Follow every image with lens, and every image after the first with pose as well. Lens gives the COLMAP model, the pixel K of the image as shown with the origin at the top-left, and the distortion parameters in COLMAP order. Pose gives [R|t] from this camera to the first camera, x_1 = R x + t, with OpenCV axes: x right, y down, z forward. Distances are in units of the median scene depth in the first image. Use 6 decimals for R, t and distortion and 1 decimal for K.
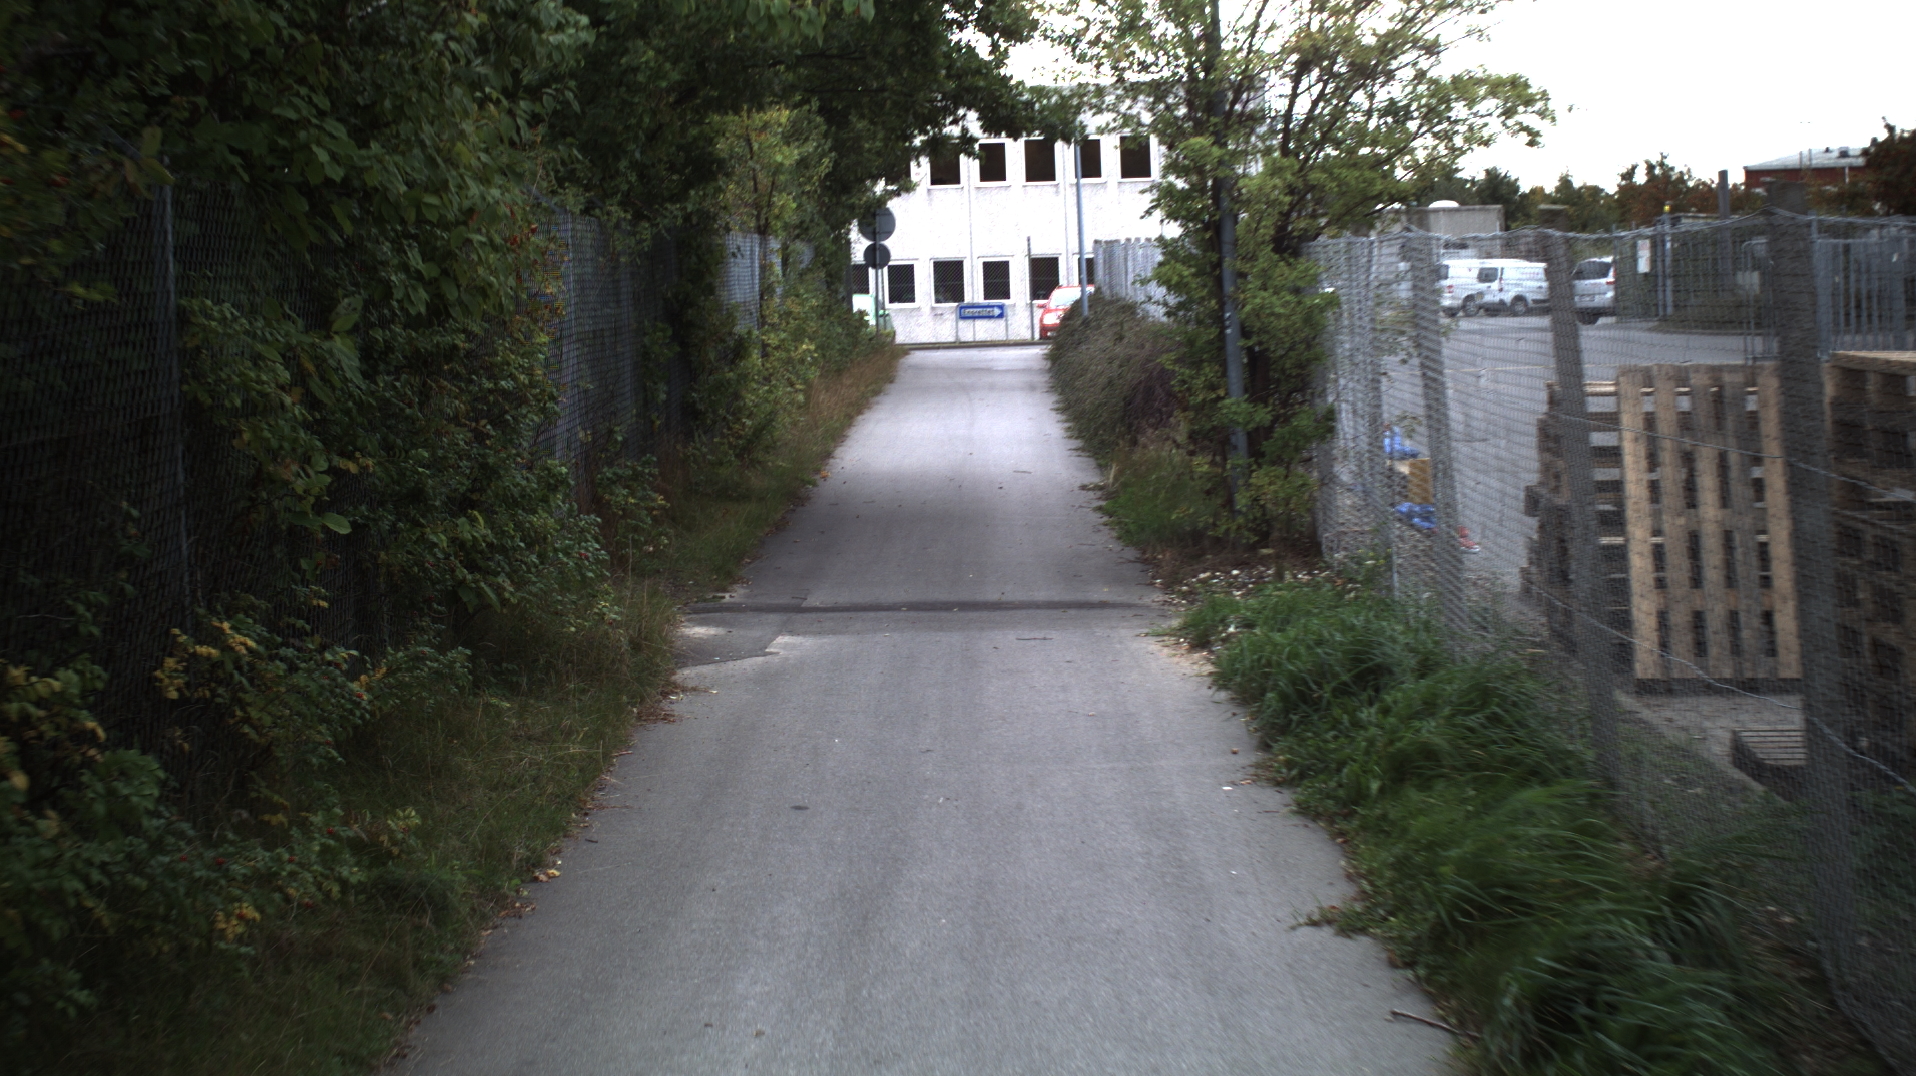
lens RADIAL K [[3527.4, 0, 958.0], [0, 3527.4, 538.0], [0, 0, 1]] dist [-0.276527, 0.318690]
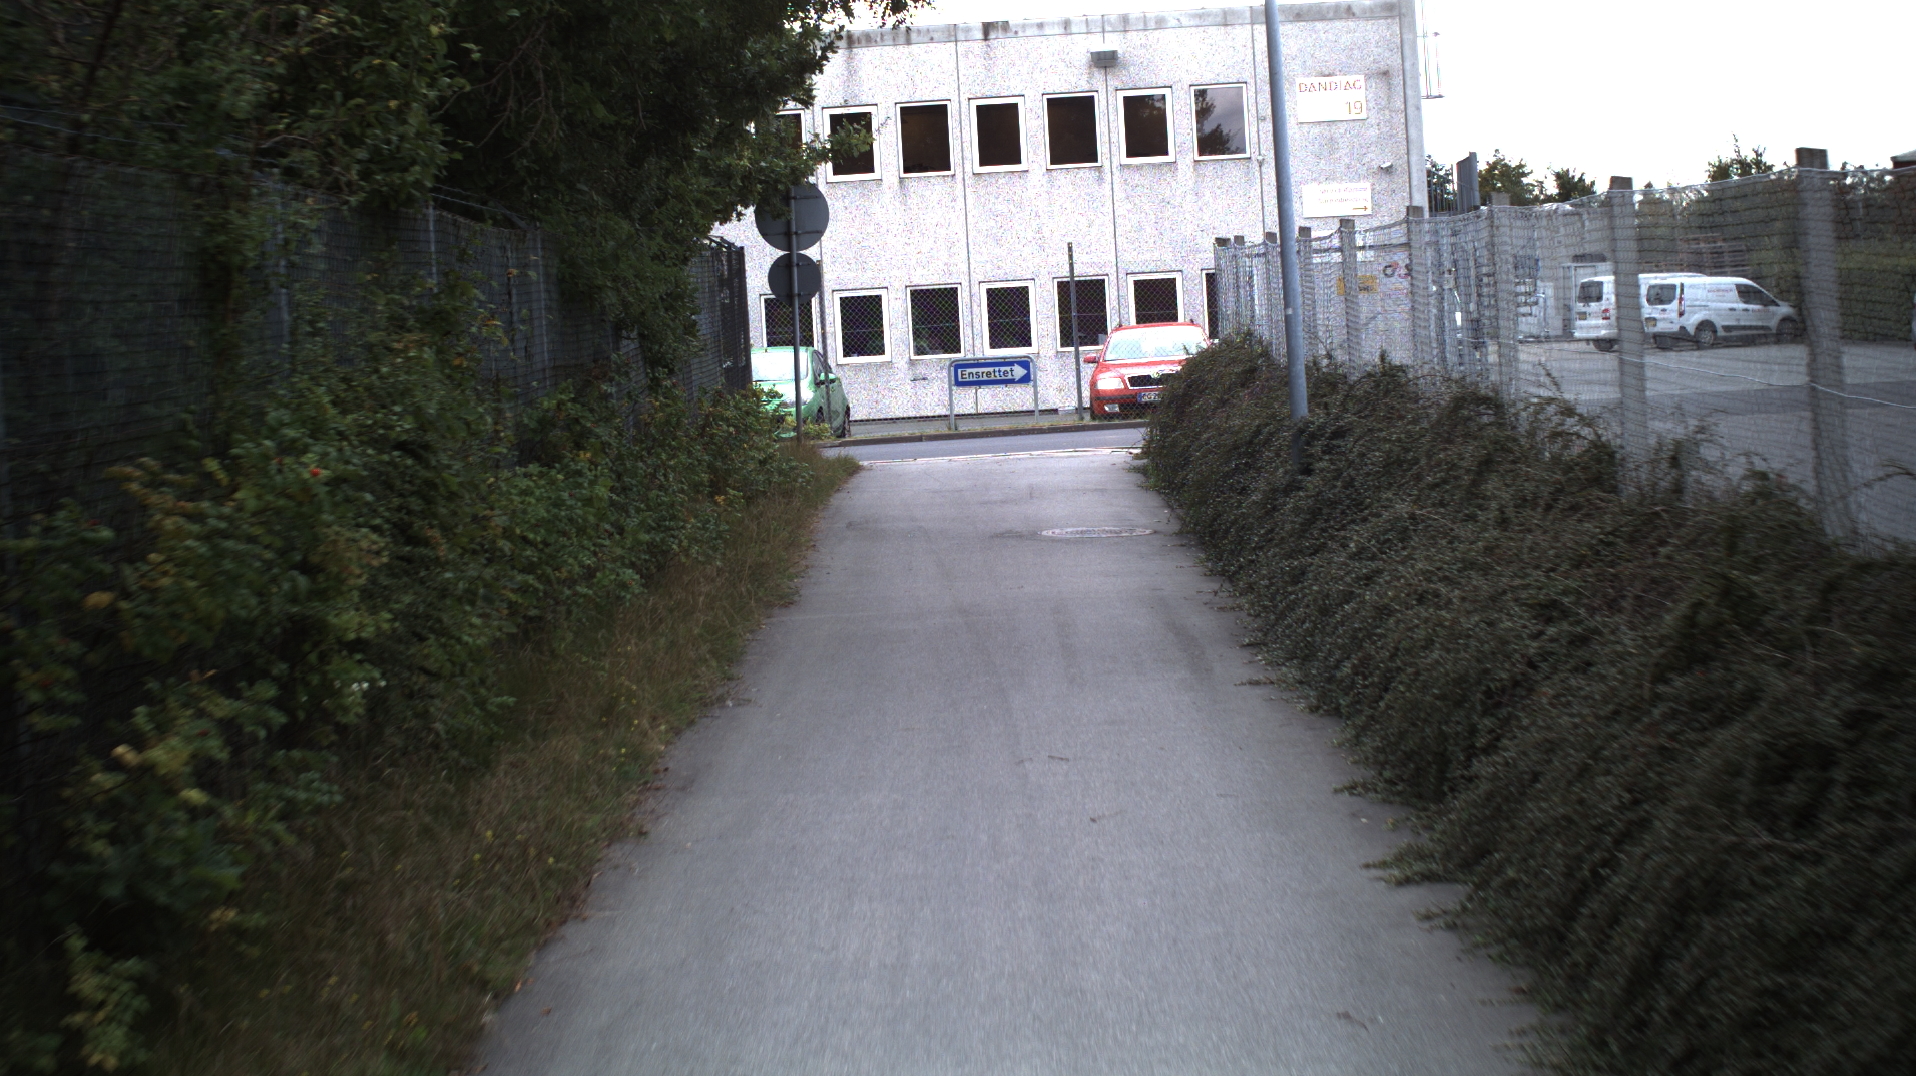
lens RADIAL K [[3527.4, 0, 958.0], [0, 3527.4, 538.0], [0, 0, 1]] dist [-0.276527, 0.318690]
pose [[0.999757, -0.021913, 0.002258, -0.001451], [0.021933, 0.999716, -0.009284, -0.048364], [-0.002054, 0.009331, 0.999954, 0.637336]]
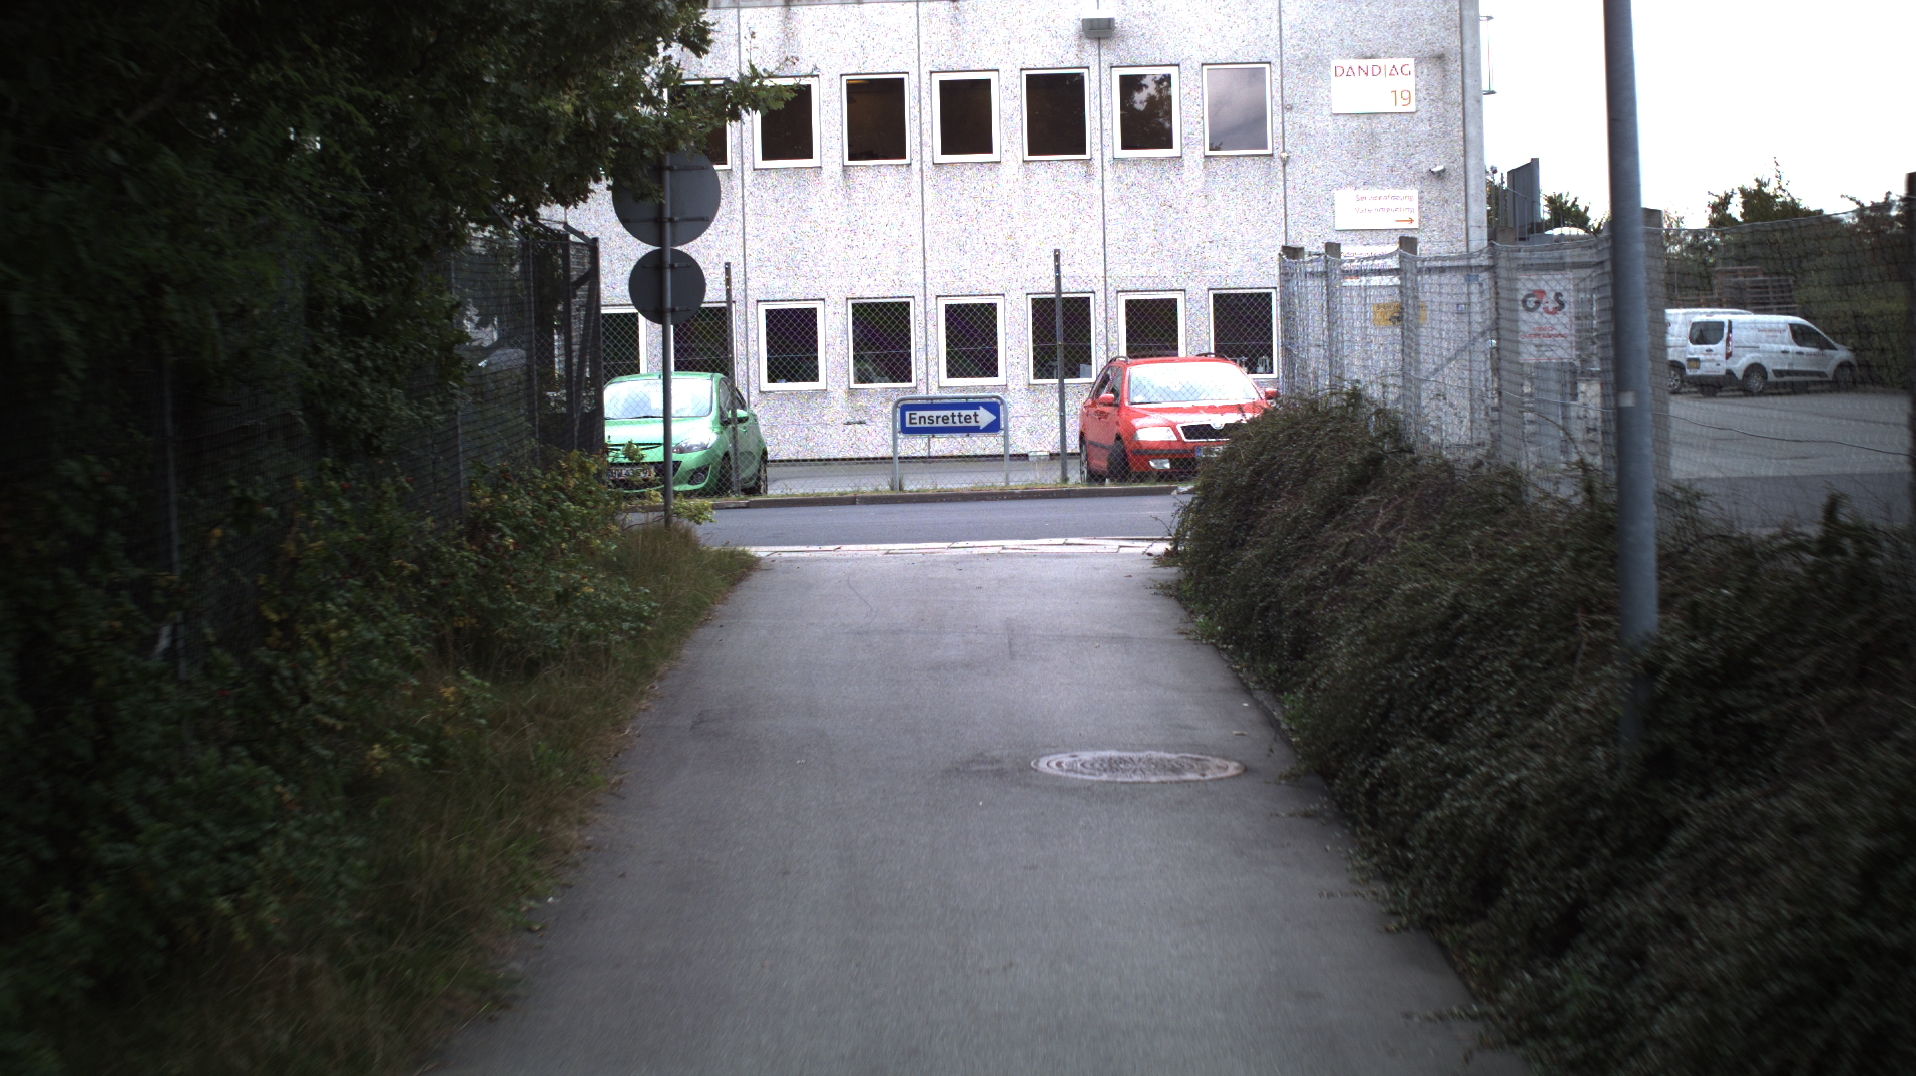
lens RADIAL K [[3527.4, 0, 958.0], [0, 3527.4, 538.0], [0, 0, 1]] dist [-0.276527, 0.318690]
pose [[0.999824, 0.008511, 0.016690, 0.000511], [-0.008308, 0.999891, -0.012184, -0.066682], [-0.016792, 0.012044, 0.999786, 0.849469]]
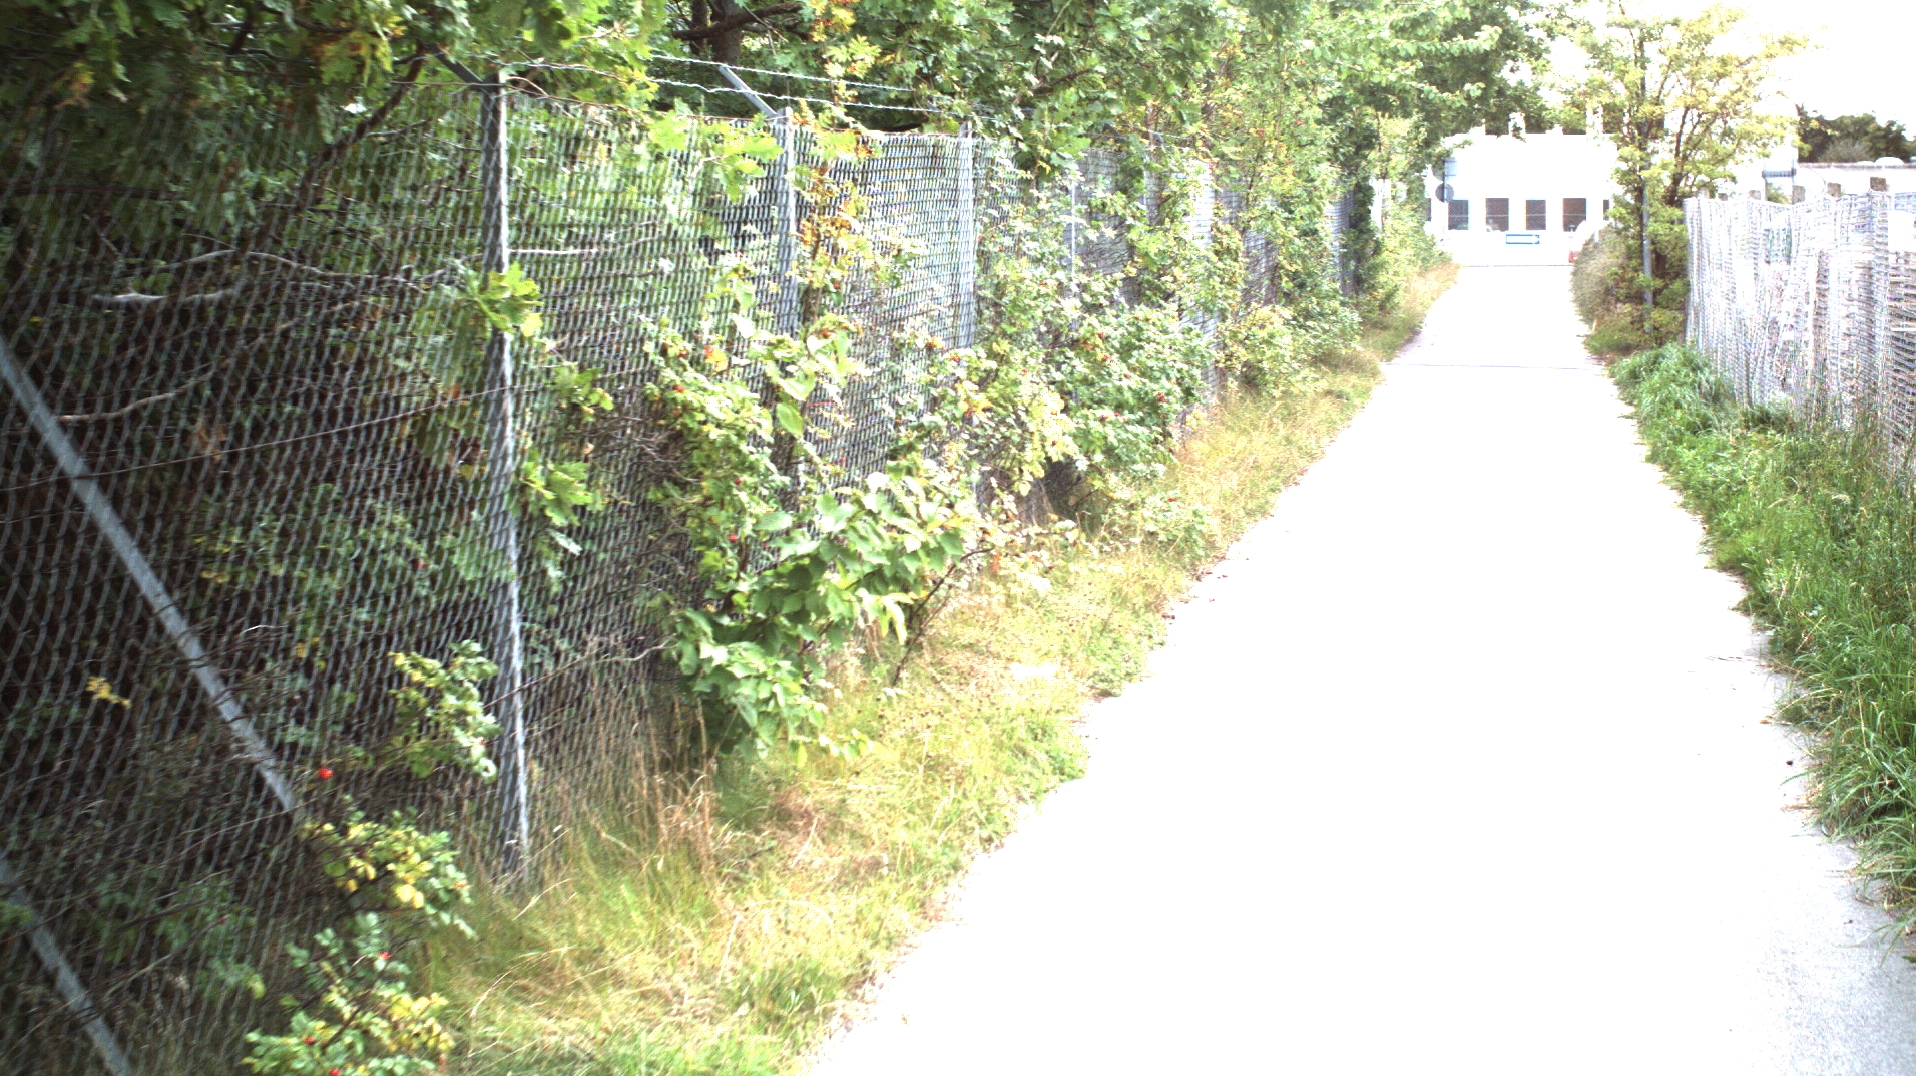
lens RADIAL K [[3527.4, 0, 958.0], [0, 3527.4, 538.0], [0, 0, 1]] dist [-0.276527, 0.318690]
pose [[0.987891, 0.041229, -0.149571, -0.002211], [-0.038042, 0.998985, 0.024104, 0.031971], [0.150413, -0.018122, 0.988457, -0.426521]]
